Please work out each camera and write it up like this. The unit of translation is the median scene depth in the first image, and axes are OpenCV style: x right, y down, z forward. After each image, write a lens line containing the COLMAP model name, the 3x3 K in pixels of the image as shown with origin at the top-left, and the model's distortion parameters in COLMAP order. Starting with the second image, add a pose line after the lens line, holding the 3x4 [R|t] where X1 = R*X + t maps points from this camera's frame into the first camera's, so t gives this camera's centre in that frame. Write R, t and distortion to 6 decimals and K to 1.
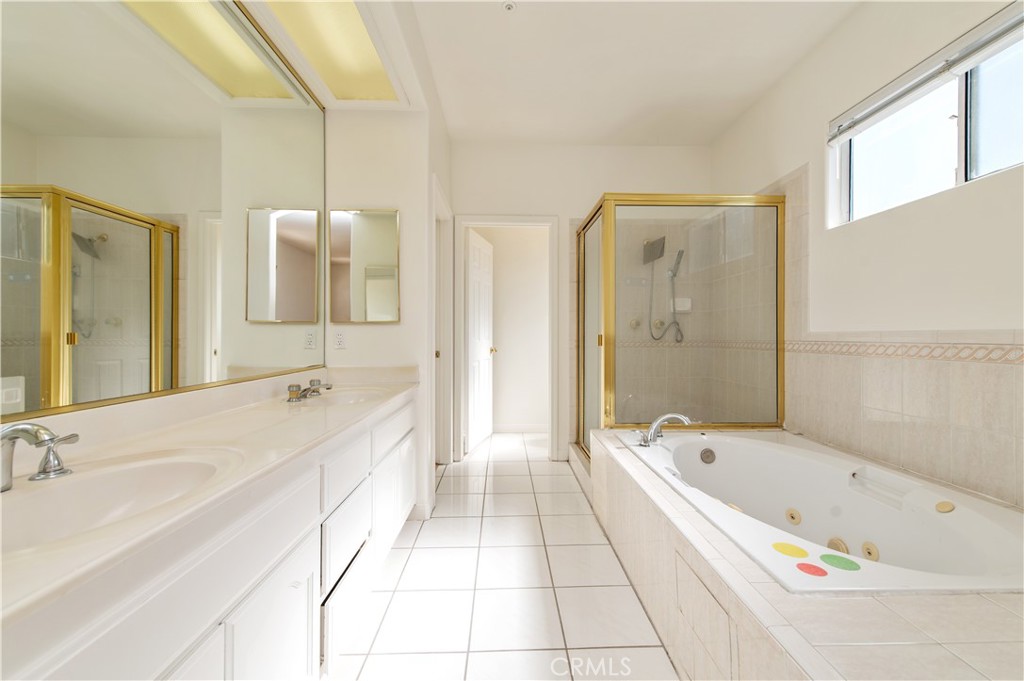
lens RADIAL K [[400.1, 0, 517.8], [0, 400.1, 337.1], [0, 0, 1]] dist [0.012406, -0.003408]
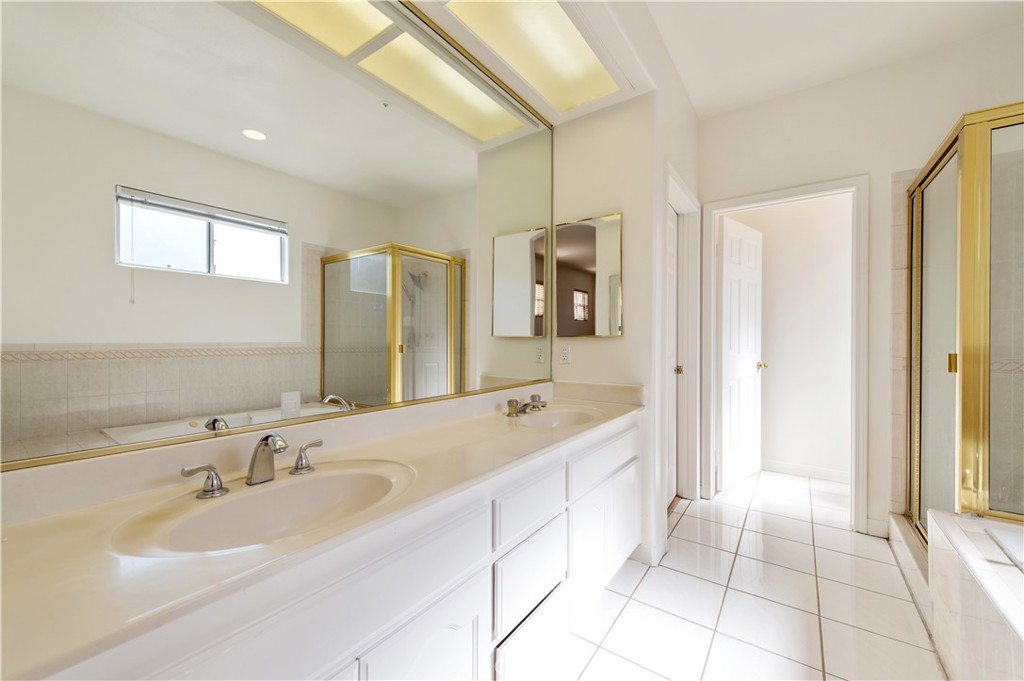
lens RADIAL K [[400.1, 0, 514.5], [0, 400.1, 341.1], [0, 0, 1]] dist [0.012406, -0.003408]
pose [[0.794830, 0.002805, -0.606826, 0.051964], [-0.002910, 0.999995, 0.000810, -0.024046], [0.606826, 0.001122, 0.794834, 0.122368]]
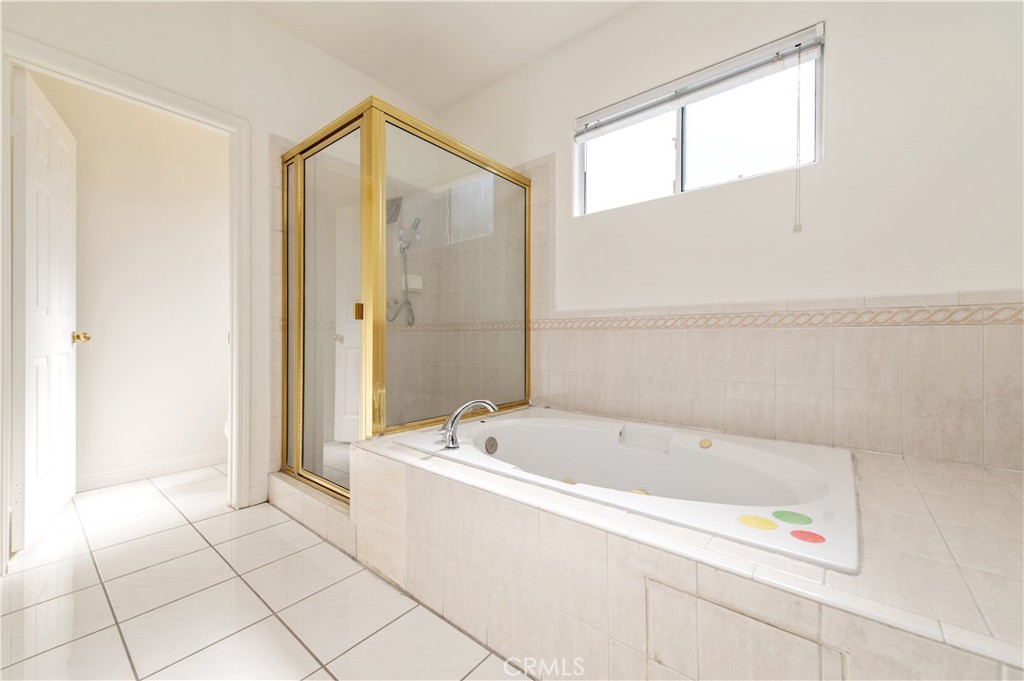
lens RADIAL K [[400.1, 0, 515.1], [0, 400.1, 338.9], [0, 0, 1]] dist [0.012406, -0.003408]
pose [[0.659706, -0.000002, 0.751523, -0.138878], [-0.001404, 0.999998, 0.001234, 0.056722], [-0.751522, -0.001869, 0.659705, 0.351844]]
